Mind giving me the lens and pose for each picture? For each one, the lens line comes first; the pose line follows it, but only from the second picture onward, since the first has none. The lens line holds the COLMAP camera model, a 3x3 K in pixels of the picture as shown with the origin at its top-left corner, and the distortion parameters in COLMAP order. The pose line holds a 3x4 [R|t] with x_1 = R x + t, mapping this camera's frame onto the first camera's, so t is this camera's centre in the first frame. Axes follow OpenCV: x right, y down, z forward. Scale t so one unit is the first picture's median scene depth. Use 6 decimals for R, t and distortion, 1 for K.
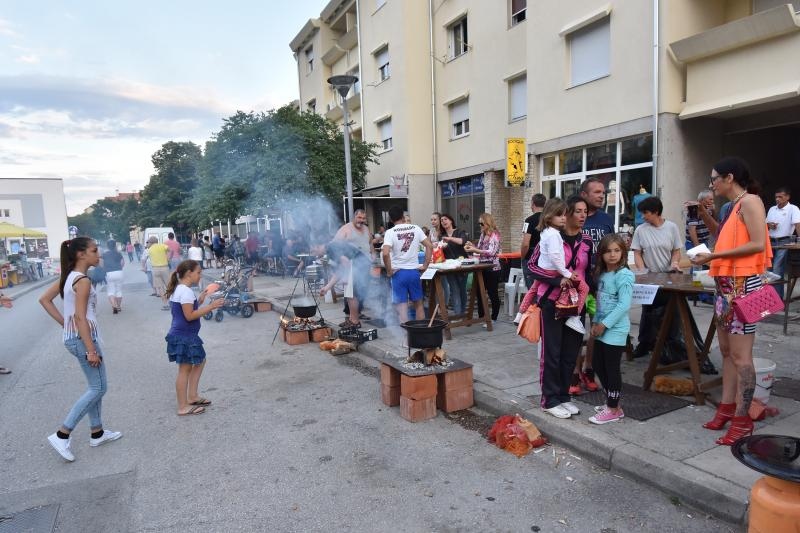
lens RADIAL K [[503.7, 0, 400.0], [0, 503.7, 266.5], [0, 0, 1]] dist [-0.000007, -0.000444]
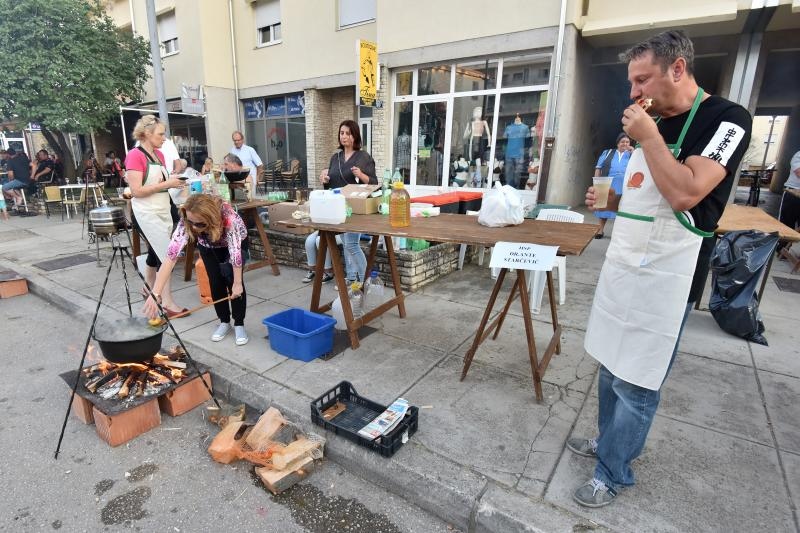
lens RADIAL K [[420.4, 0, 363.6], [0, 420.4, 280.8], [0, 0, 1]] dist [-0.005902, -0.023494]
pose [[0.905935, -0.078892, 0.416003, -0.084535], [-0.006606, 0.979736, 0.200187, -0.014497], [-0.423366, -0.184104, 0.887055, 0.335097]]
